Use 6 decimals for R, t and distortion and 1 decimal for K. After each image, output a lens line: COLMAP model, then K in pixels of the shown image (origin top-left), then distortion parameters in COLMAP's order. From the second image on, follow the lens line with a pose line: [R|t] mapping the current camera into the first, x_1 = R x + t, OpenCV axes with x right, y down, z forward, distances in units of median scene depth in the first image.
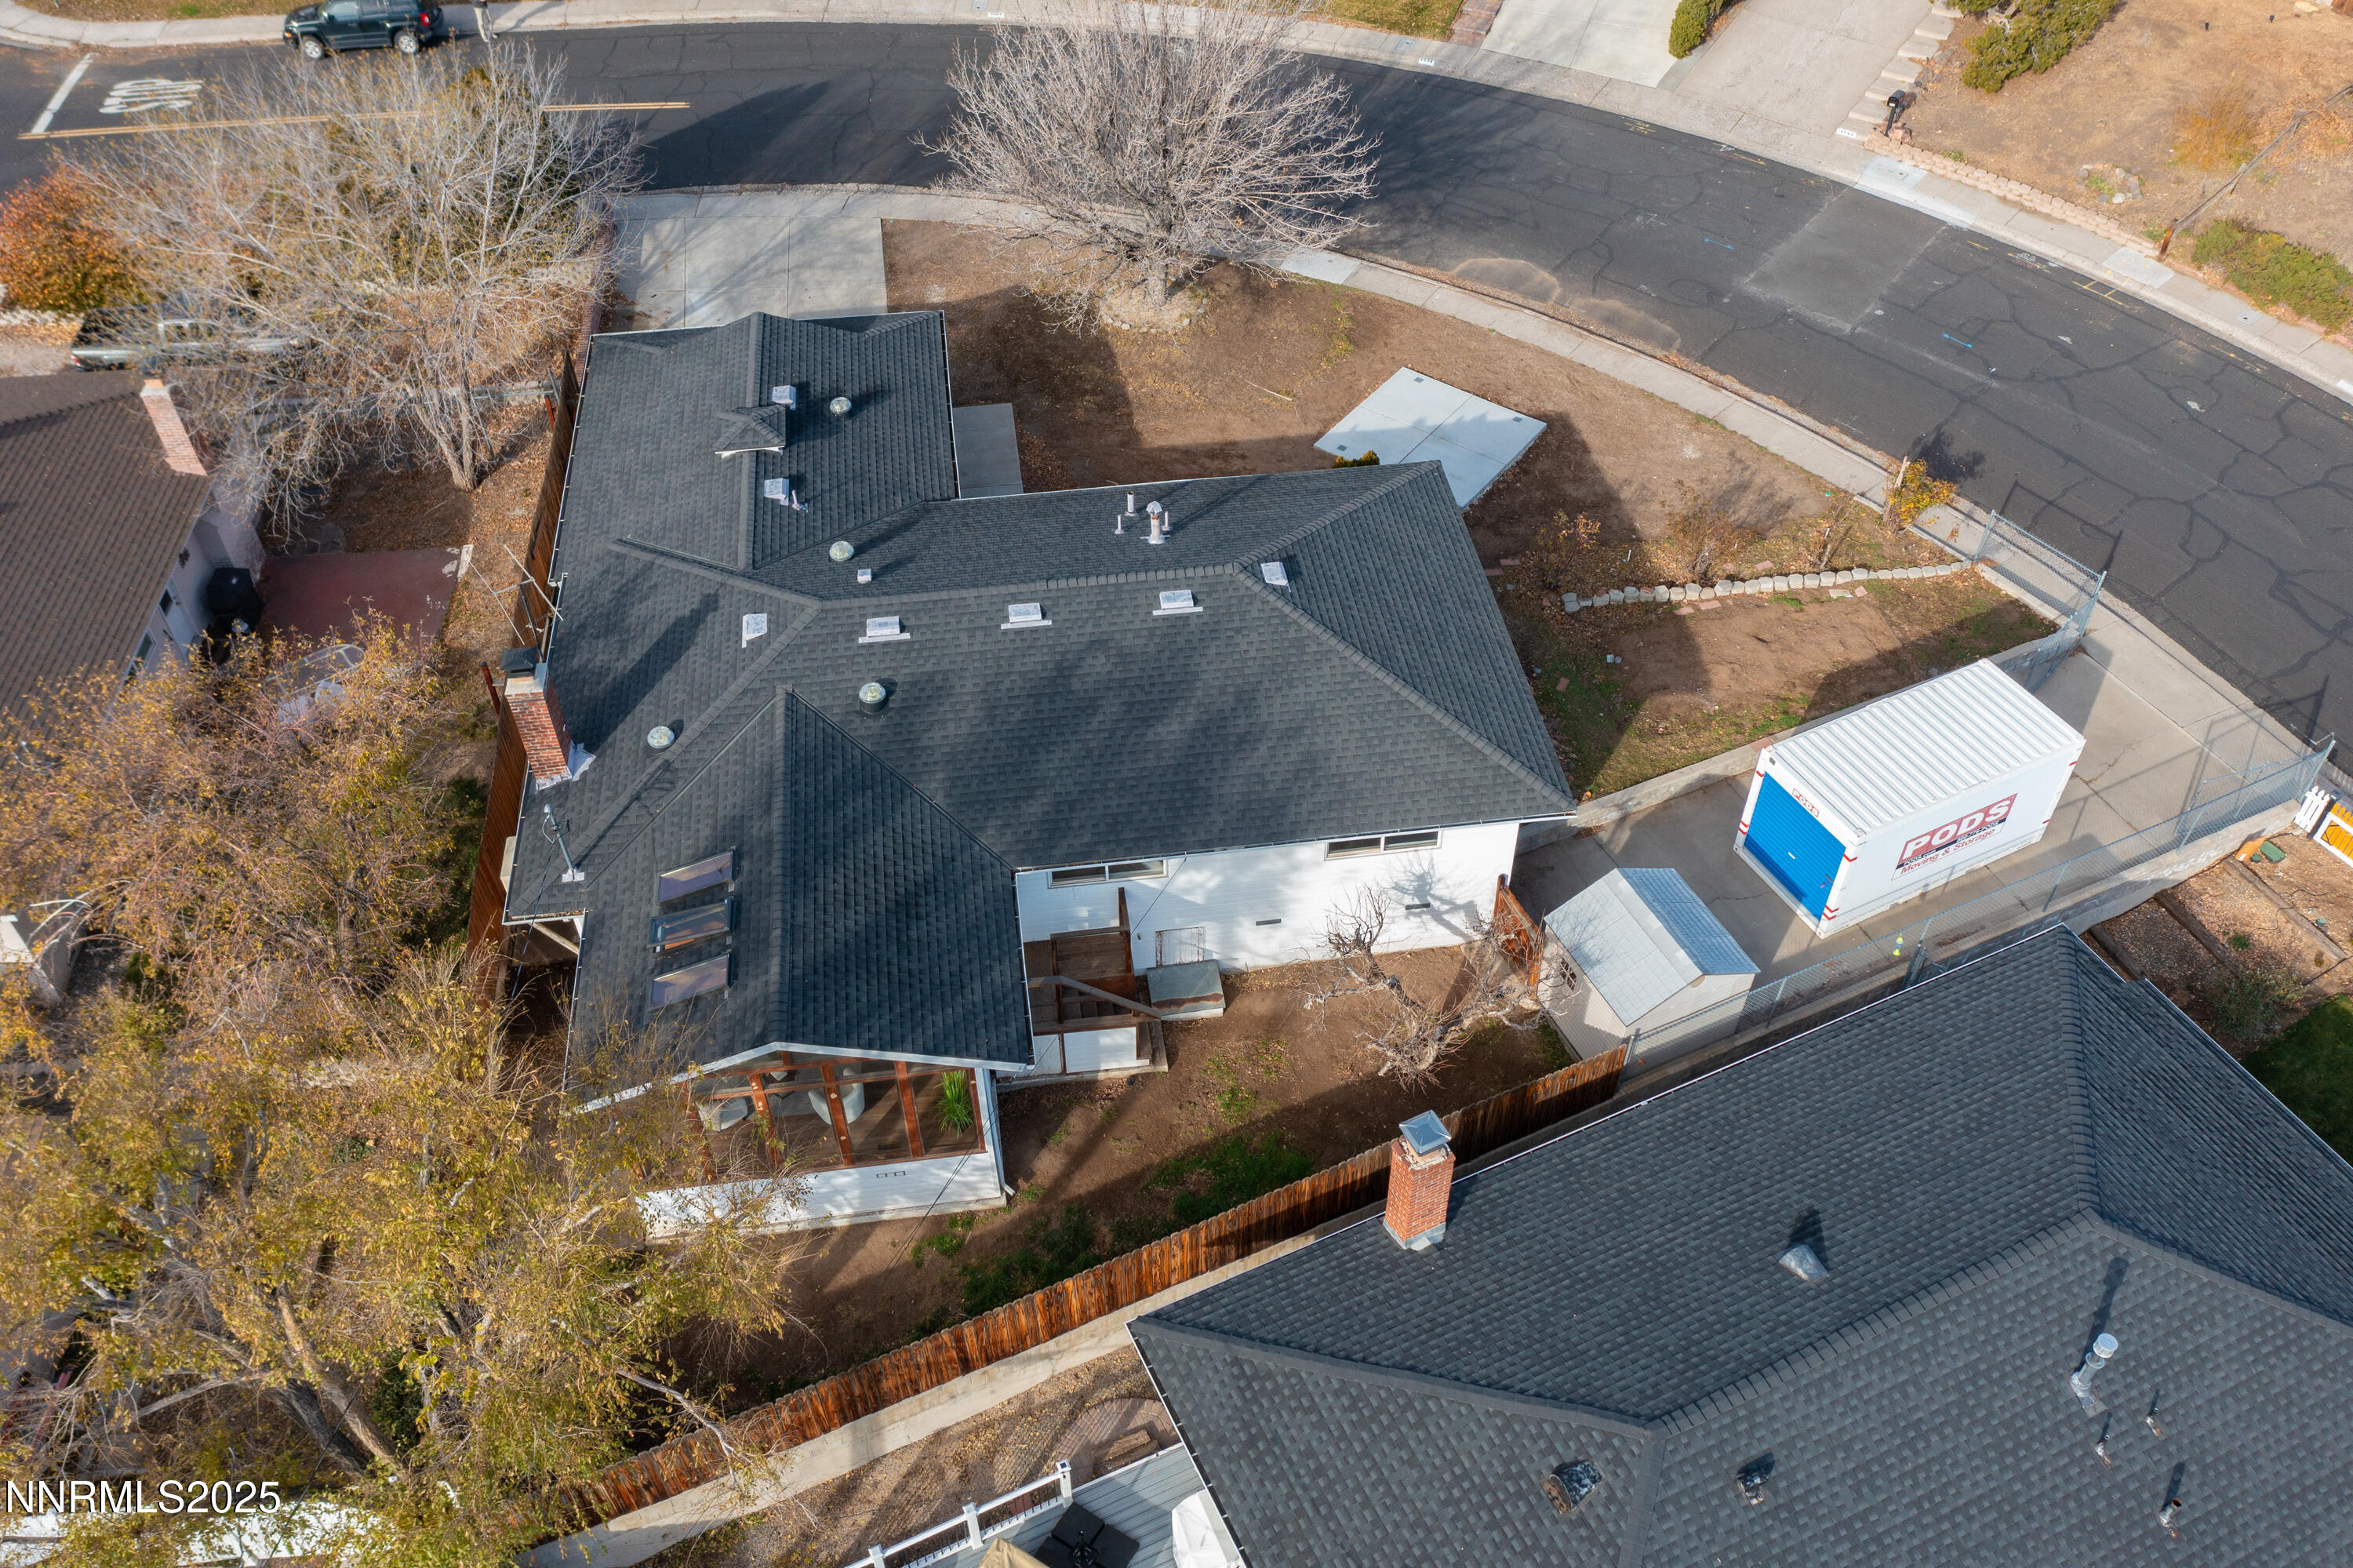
lens RADIAL K [[1854.0, 0, 1176.5], [0, 1854.0, 784.0], [0, 0, 1]] dist [-0.003748, -0.001431]
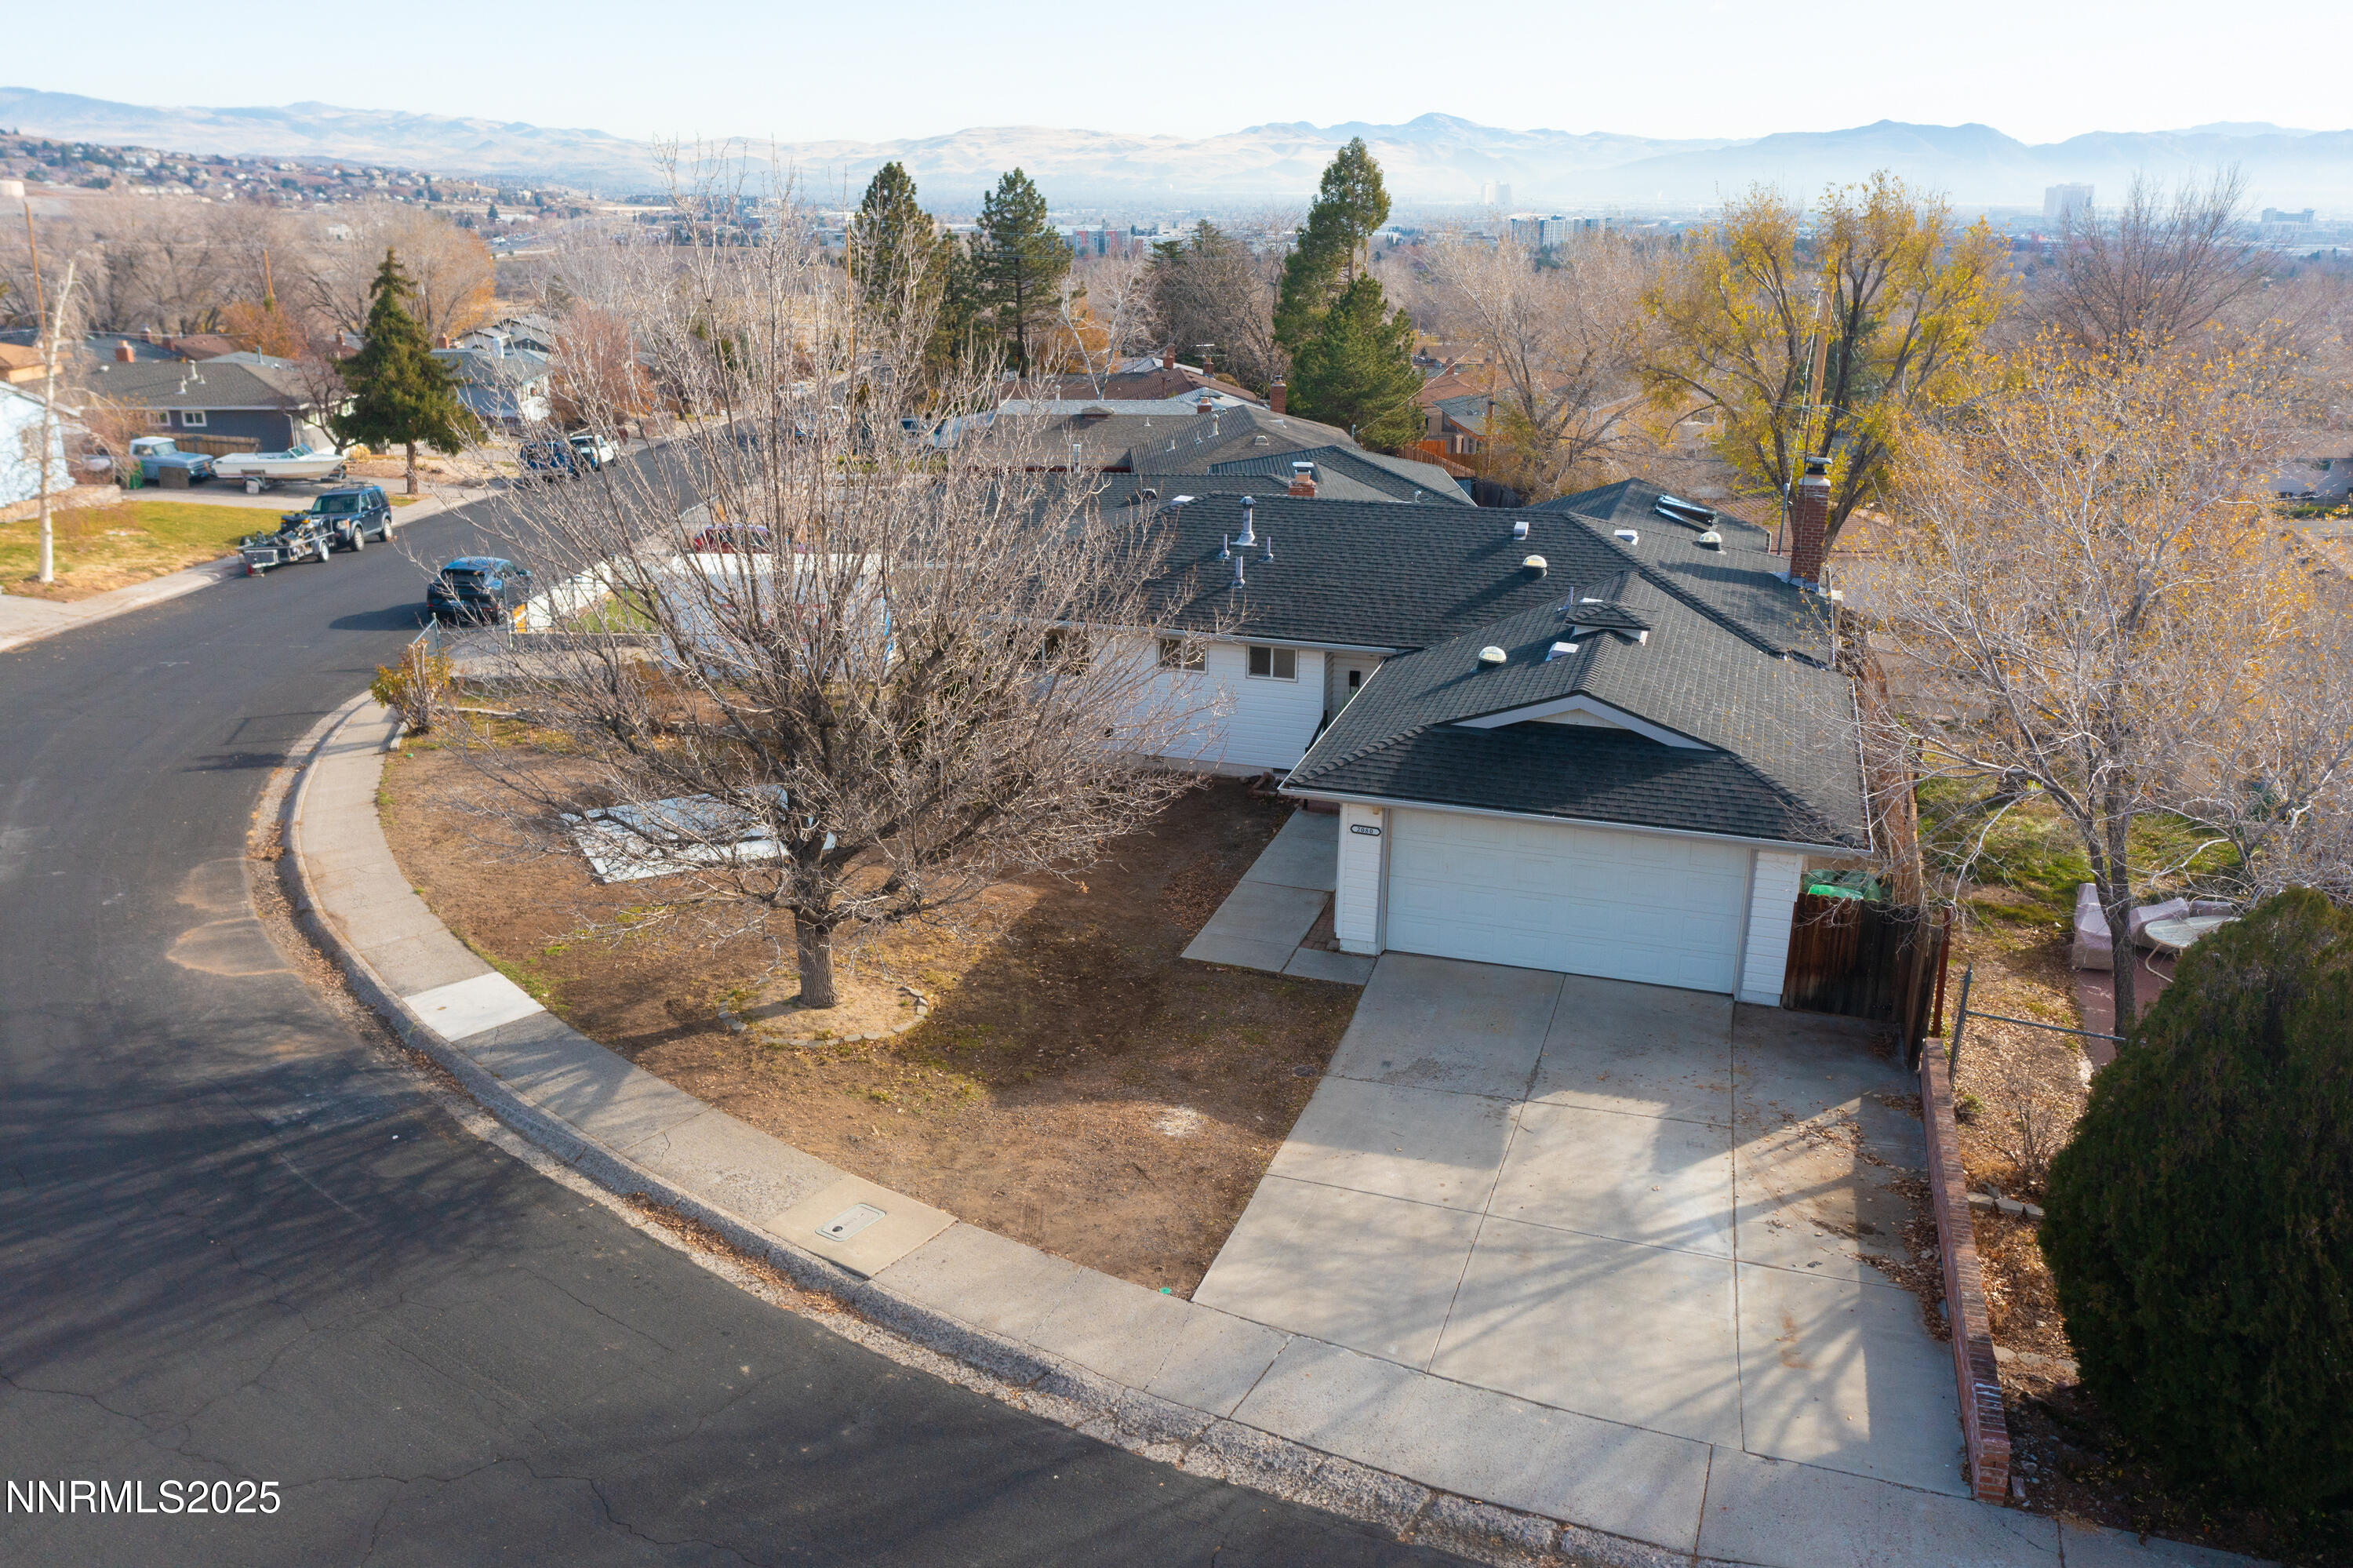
lens RADIAL K [[1854.0, 0, 1176.5], [0, 1854.0, 784.0], [0, 0, 1]] dist [-0.003748, -0.001431]
pose [[-0.902941, -0.132060, 0.408972, -0.310787], [0.302885, 0.479568, 0.823575, -0.693707], [-0.304891, 0.867511, -0.393023, 1.122382]]
